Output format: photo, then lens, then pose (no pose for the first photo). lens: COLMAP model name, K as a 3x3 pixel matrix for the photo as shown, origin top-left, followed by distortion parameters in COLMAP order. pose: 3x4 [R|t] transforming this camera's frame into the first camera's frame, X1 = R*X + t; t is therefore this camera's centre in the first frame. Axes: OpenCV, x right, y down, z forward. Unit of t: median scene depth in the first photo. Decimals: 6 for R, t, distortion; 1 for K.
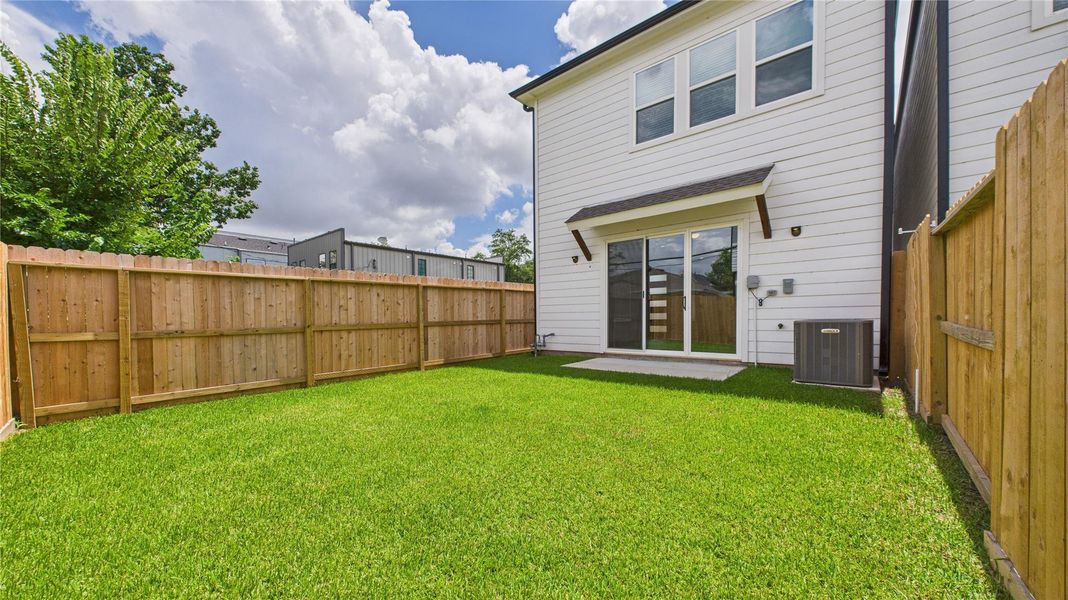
lens RADIAL K [[390.9, 0, 534.3], [0, 390.9, 324.7], [0, 0, 1]] dist [0.001364, -0.000212]
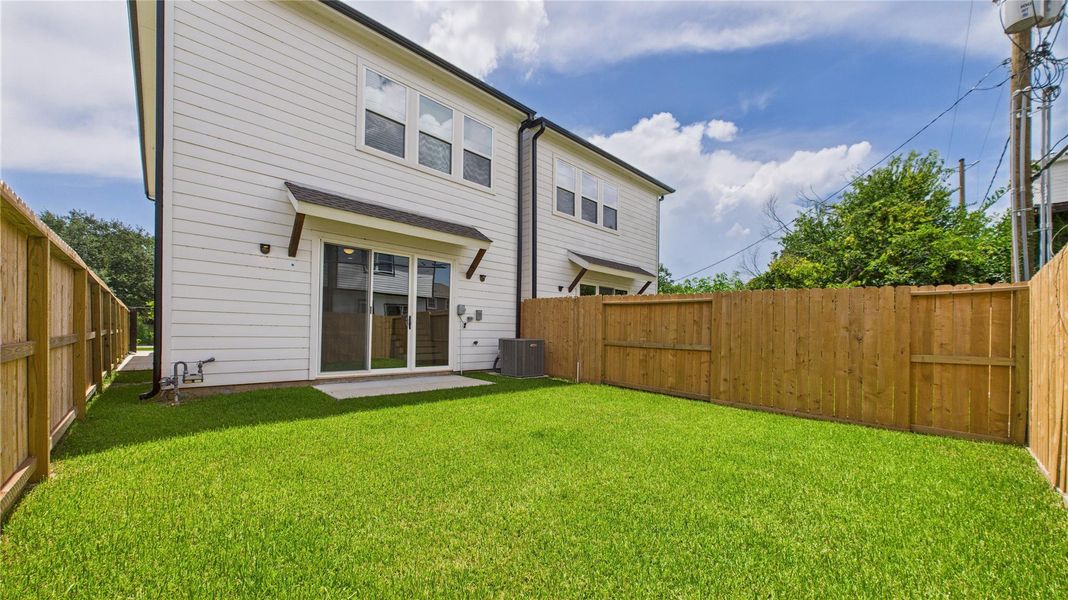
lens RADIAL K [[394.7, 0, 537.2], [0, 394.7, 336.7], [0, 0, 1]] dist [-0.000005, -0.000091]
pose [[0.090713, 0.010470, 0.995822, -0.658976], [0.007404, 0.999910, -0.011187, -0.000939], [-0.995850, 0.008387, 0.090627, 0.558158]]
